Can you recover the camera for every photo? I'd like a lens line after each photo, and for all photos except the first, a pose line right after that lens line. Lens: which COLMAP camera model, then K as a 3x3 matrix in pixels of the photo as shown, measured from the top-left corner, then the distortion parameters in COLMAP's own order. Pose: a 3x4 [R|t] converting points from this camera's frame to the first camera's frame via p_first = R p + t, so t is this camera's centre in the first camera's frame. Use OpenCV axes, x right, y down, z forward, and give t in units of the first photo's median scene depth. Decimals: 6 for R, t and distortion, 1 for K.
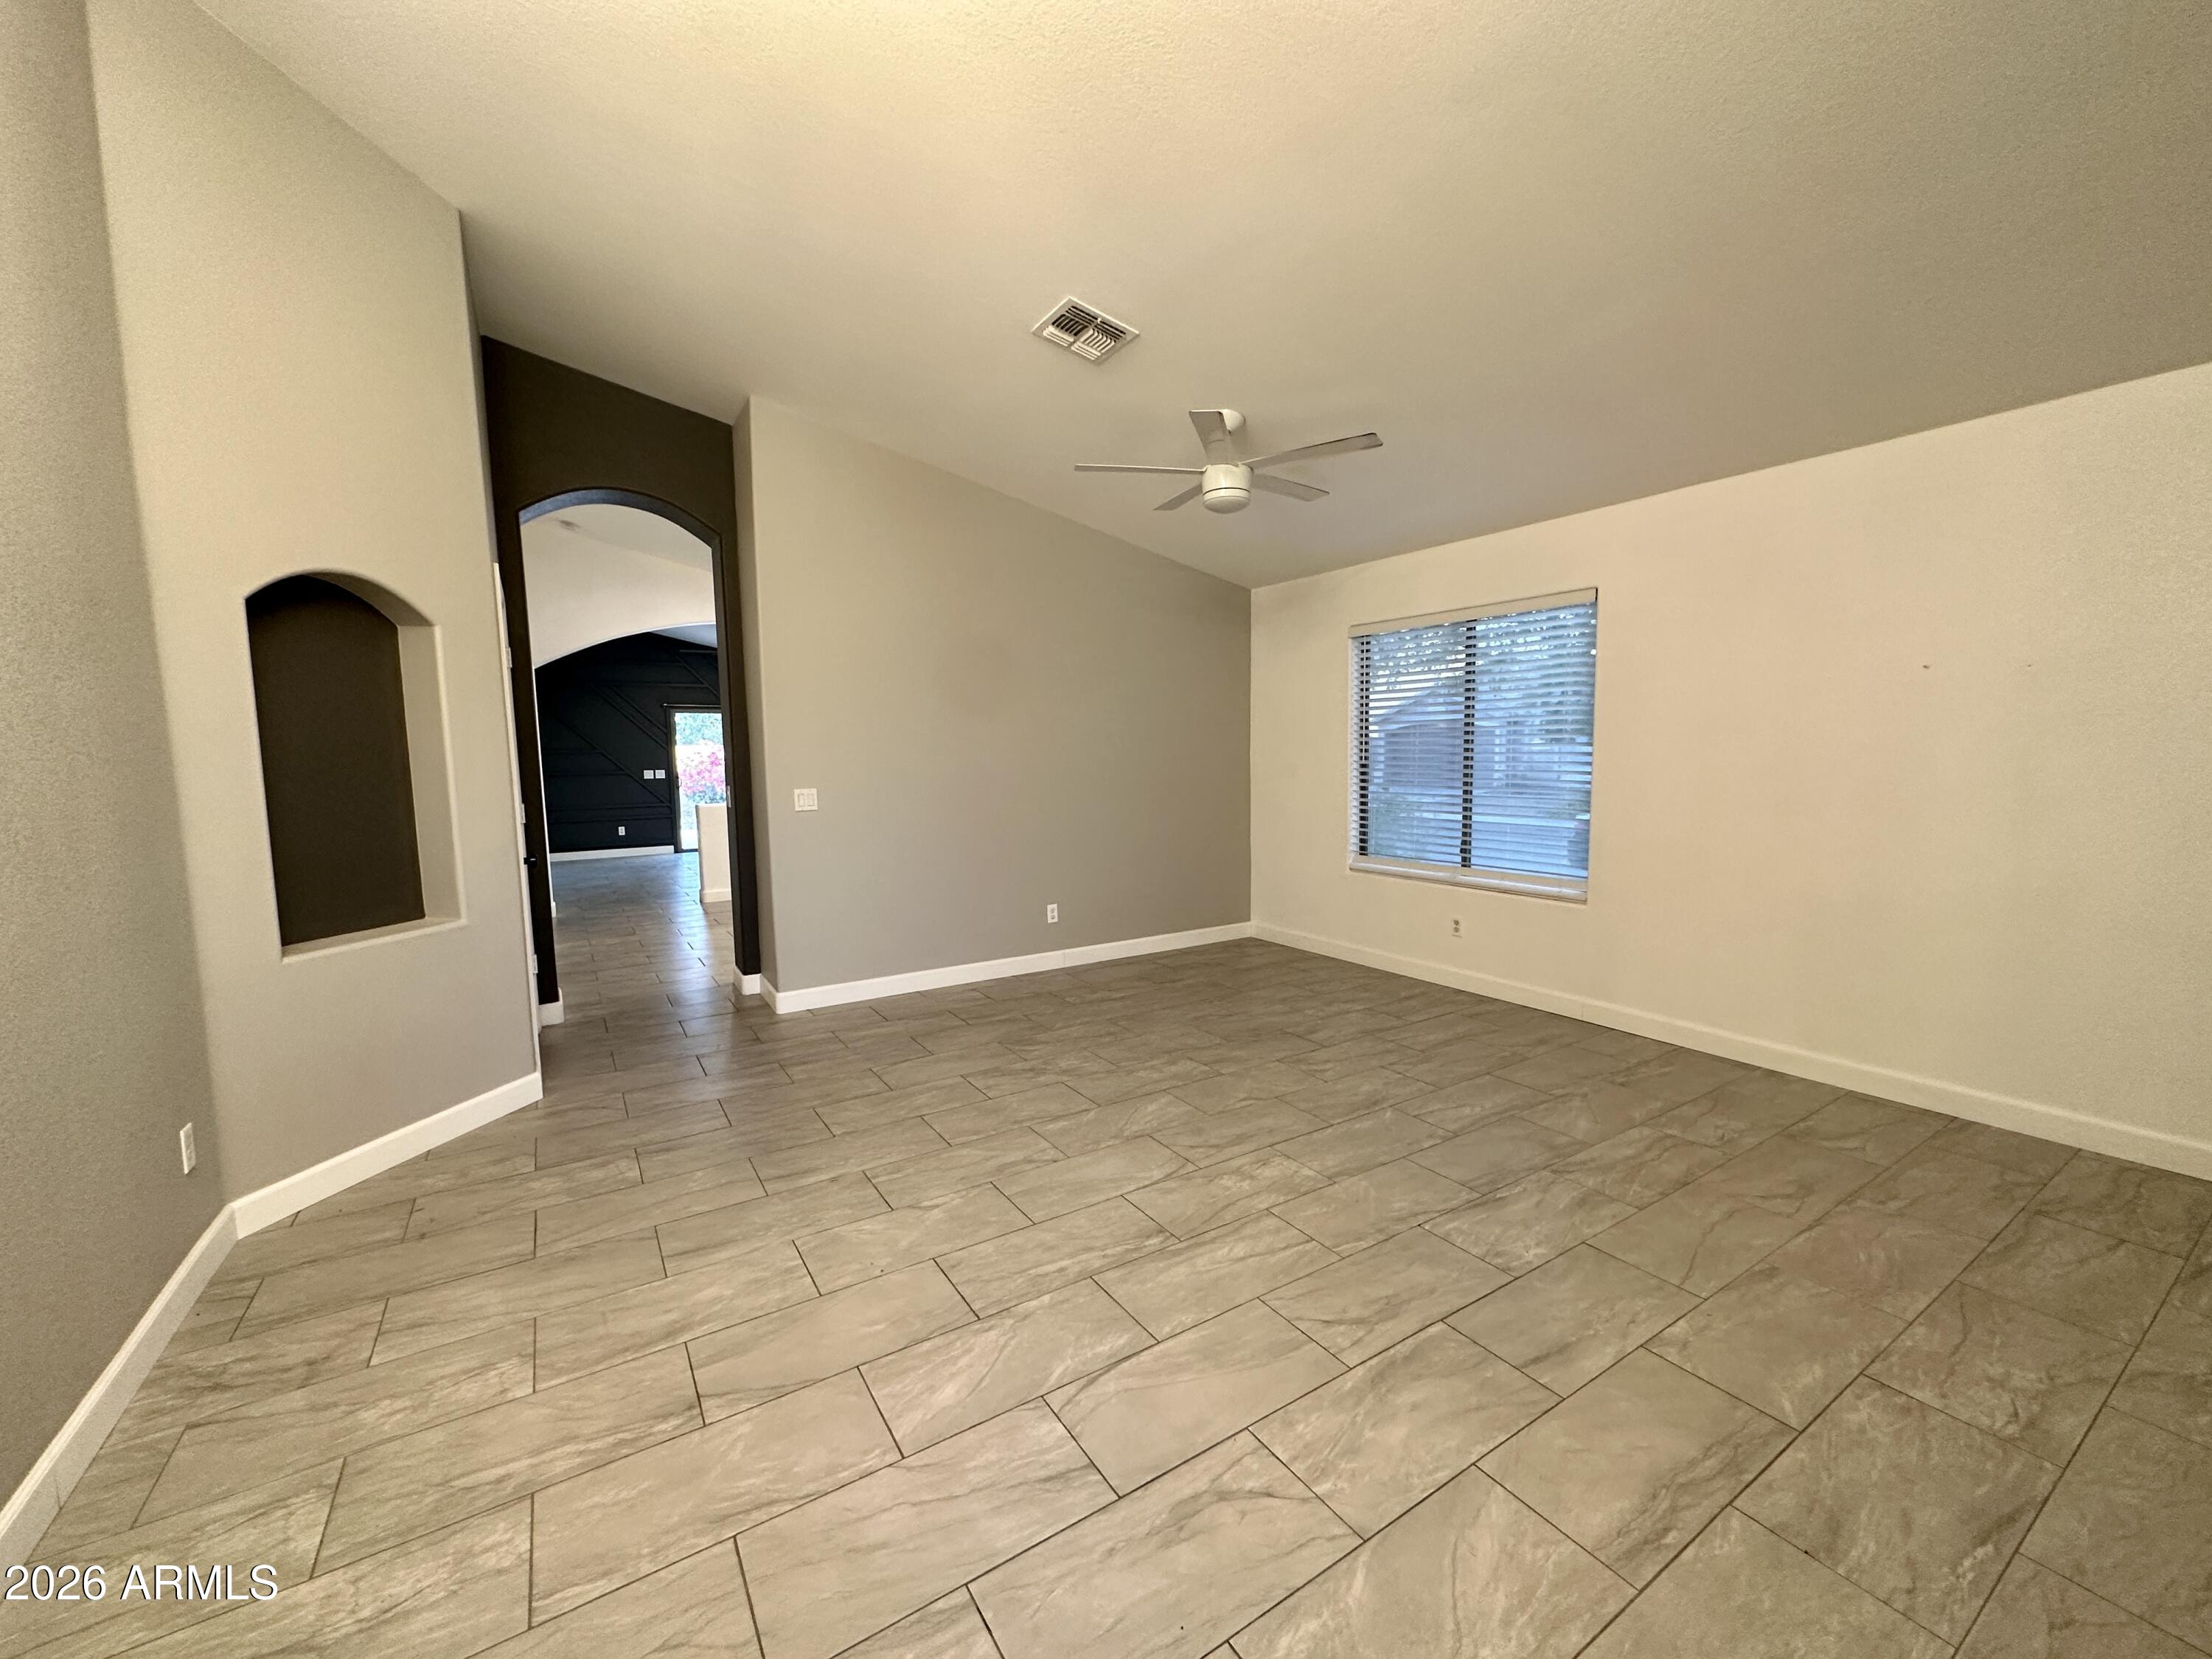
lens RADIAL K [[890.0, 0, 1106.0], [0, 890.0, 829.5], [0, 0, 1]] dist [-0.000903, -0.000322]
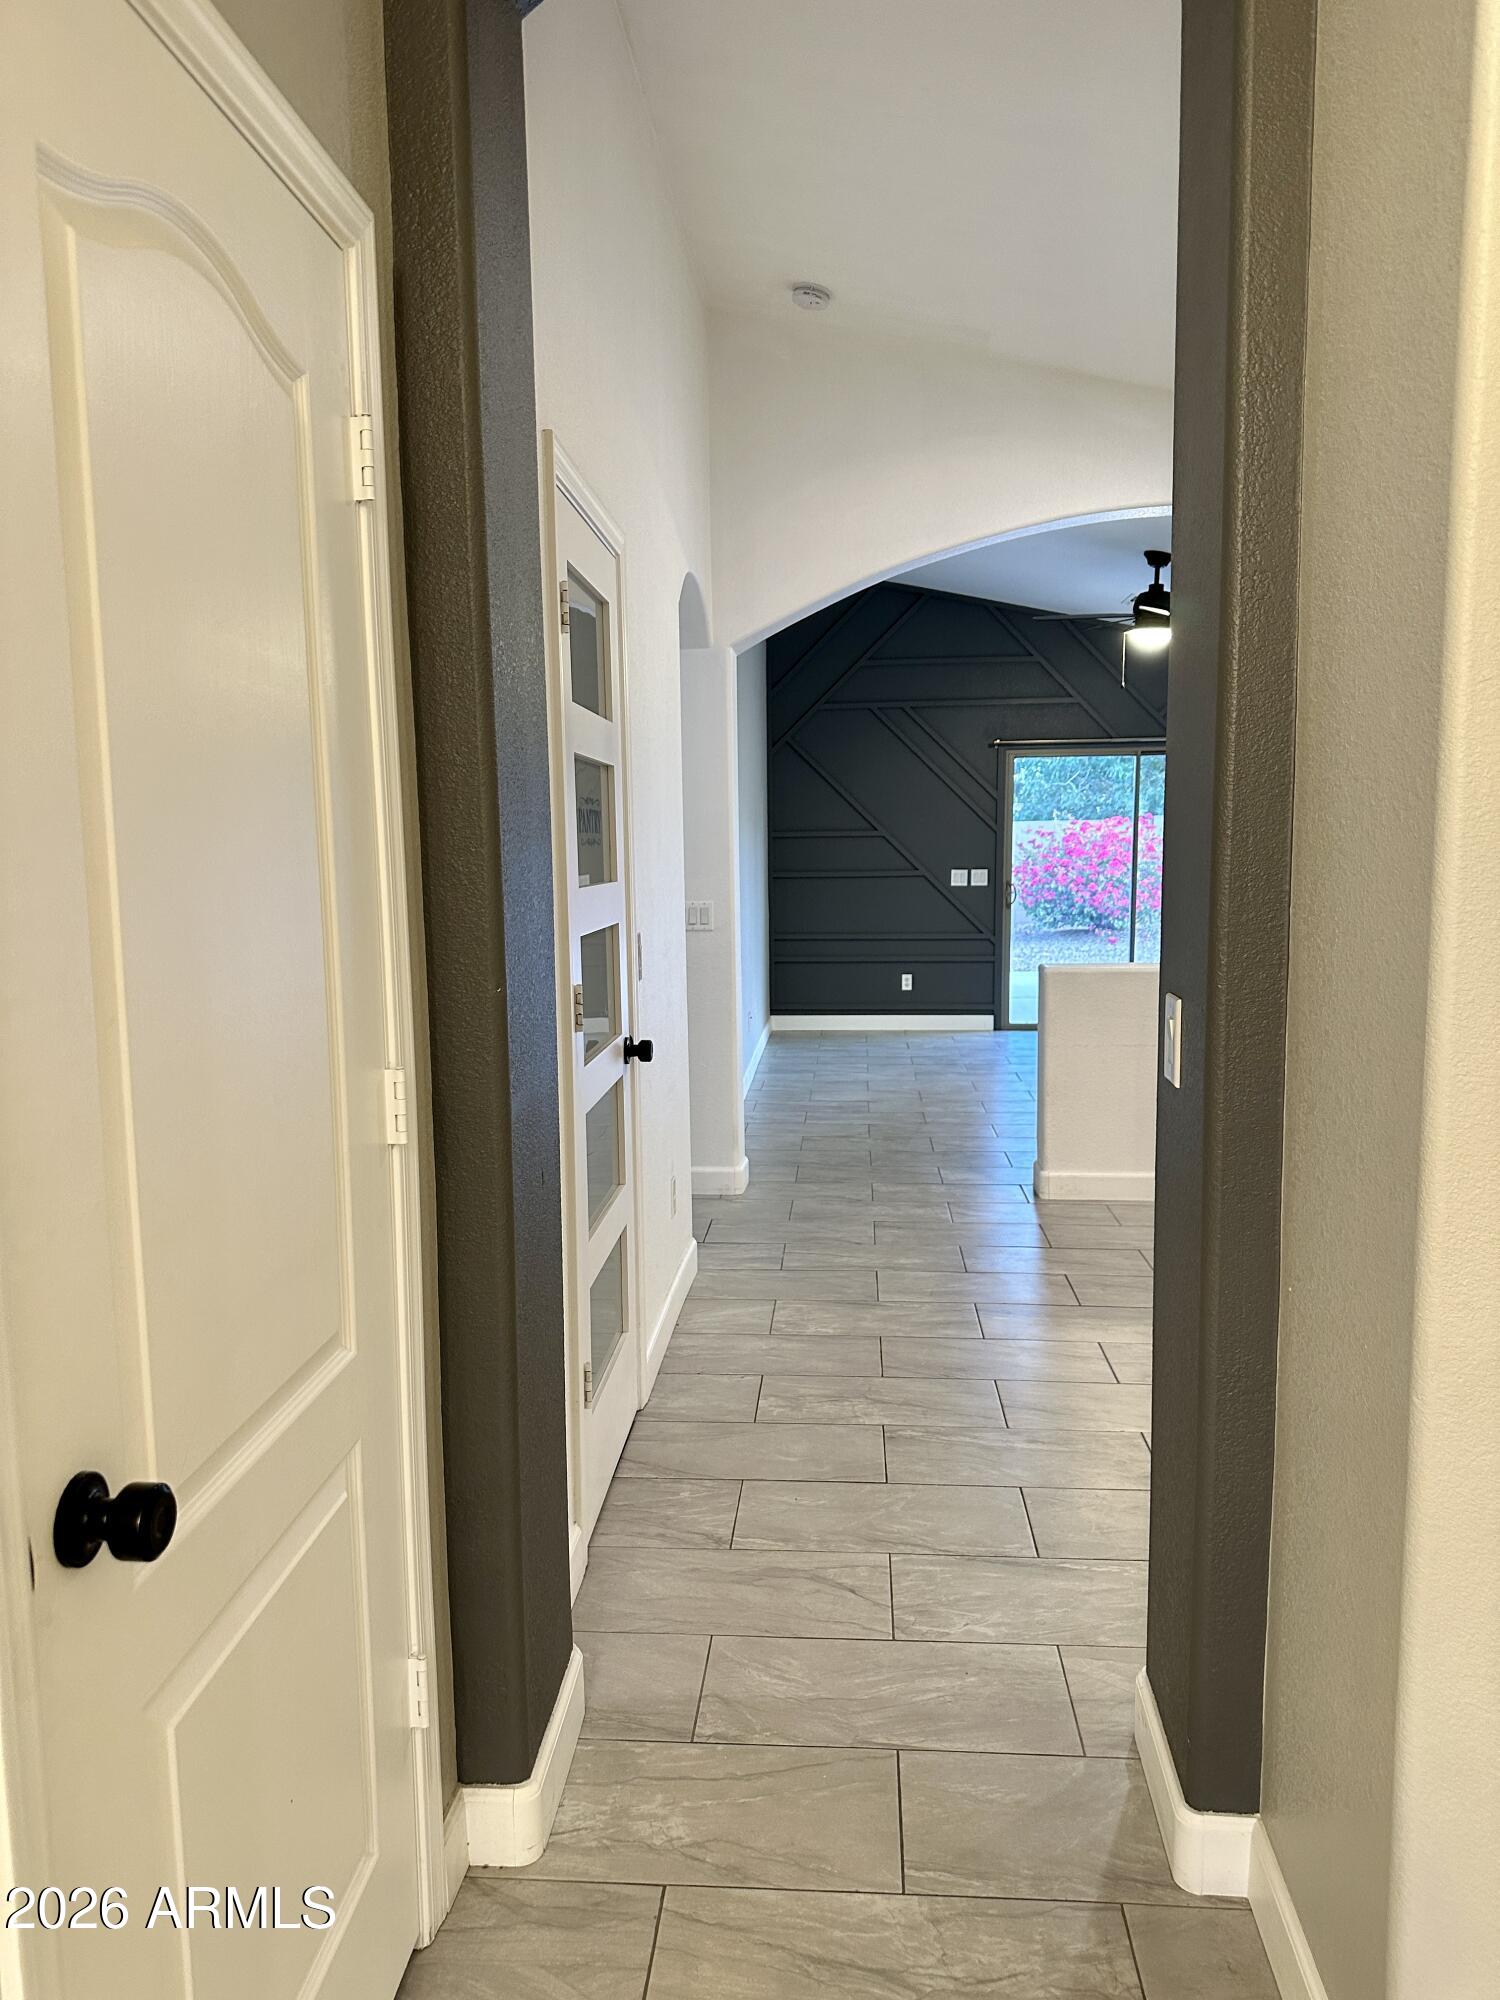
lens RADIAL K [[1399.9, 0, 750.0], [0, 1399.9, 1000.0], [0, 0, 1]] dist [0.001013, -0.005220]
pose [[0.805419, 0.079843, -0.587304, -0.299210], [-0.060670, 0.996786, 0.052309, -0.061596], [0.589593, -0.006498, 0.807675, 0.632219]]
